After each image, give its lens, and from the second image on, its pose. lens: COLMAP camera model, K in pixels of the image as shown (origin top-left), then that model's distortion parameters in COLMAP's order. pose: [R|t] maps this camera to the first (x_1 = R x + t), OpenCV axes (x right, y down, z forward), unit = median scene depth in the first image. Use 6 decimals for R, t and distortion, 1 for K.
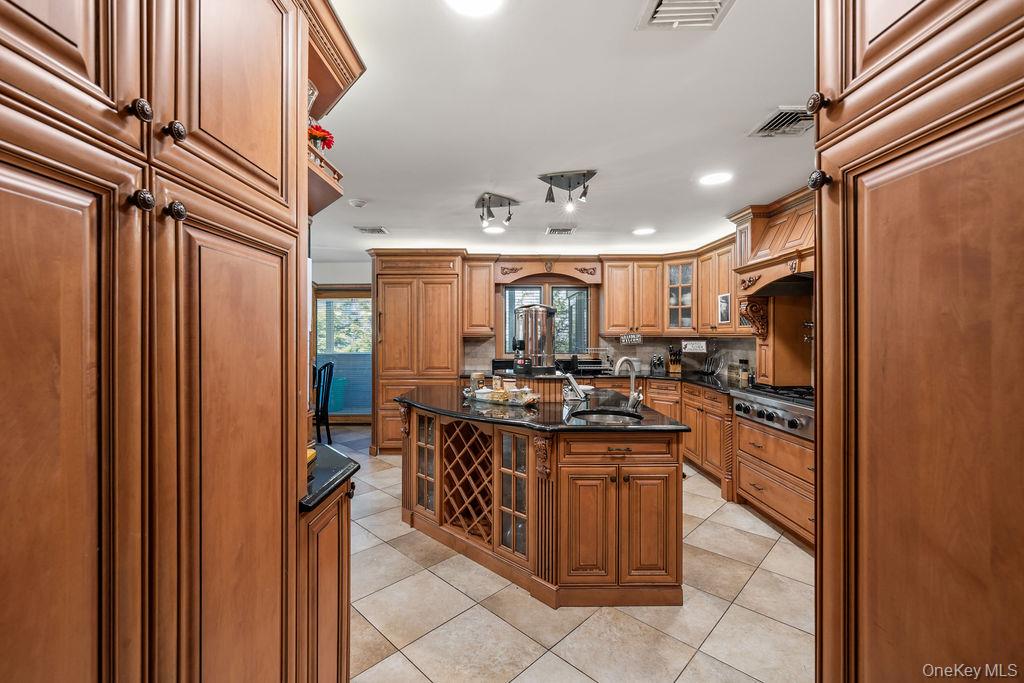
lens RADIAL K [[437.7, 0, 510.5], [0, 437.7, 336.1], [0, 0, 1]] dist [0.001888, 0.000536]
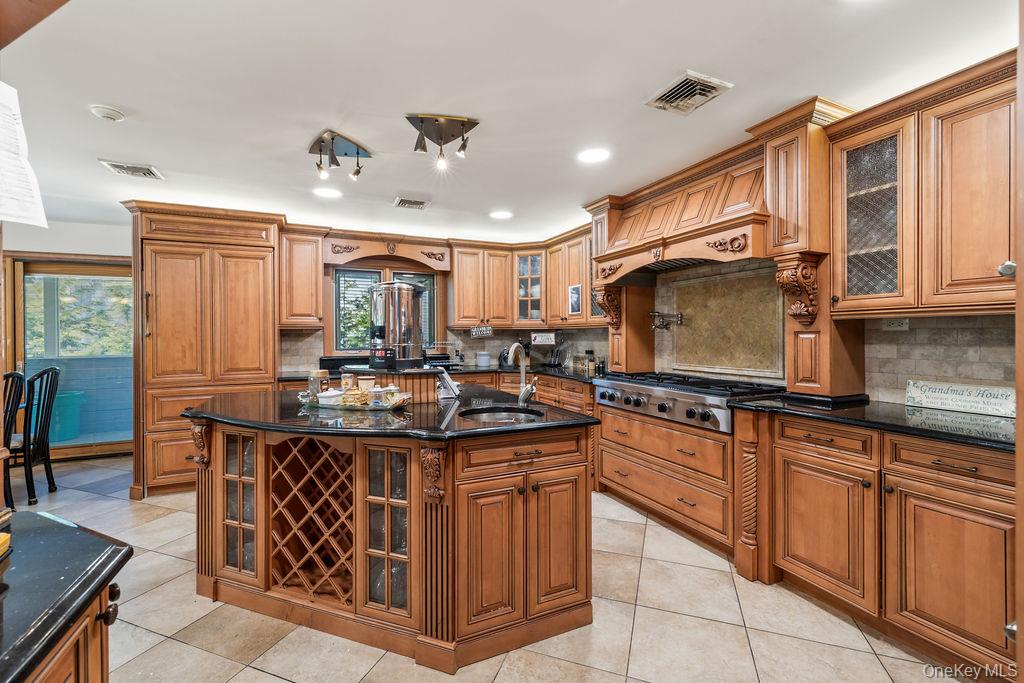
lens RADIAL K [[437.7, 0, 511.0], [0, 437.7, 337.1], [0, 0, 1]] dist [0.001888, 0.000536]
pose [[0.914710, -0.006720, 0.404055, -0.073860], [0.006924, 0.999976, 0.000957, 0.028496], [-0.404051, 0.001922, 0.914734, 0.182292]]
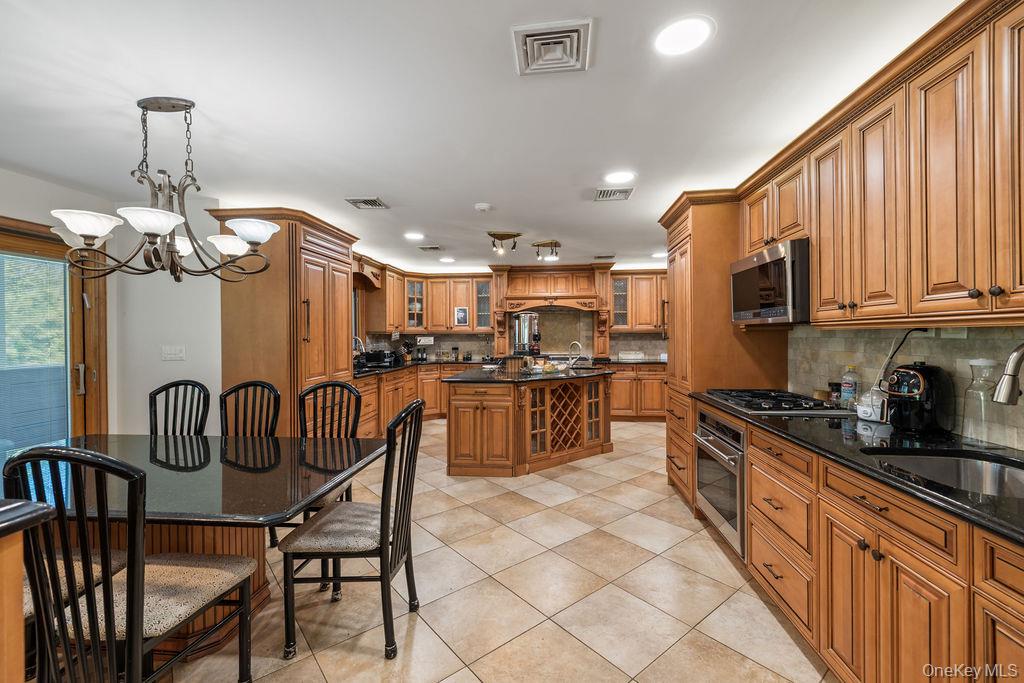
lens RADIAL K [[437.7, 0, 513.1], [0, 437.7, 336.5], [0, 0, 1]] dist [0.001888, 0.000536]
pose [[0.098221, -0.006940, 0.995140, -1.480633], [0.009291, 0.999938, 0.006057, 0.006346], [-0.995121, 0.008651, 0.098280, 0.864480]]
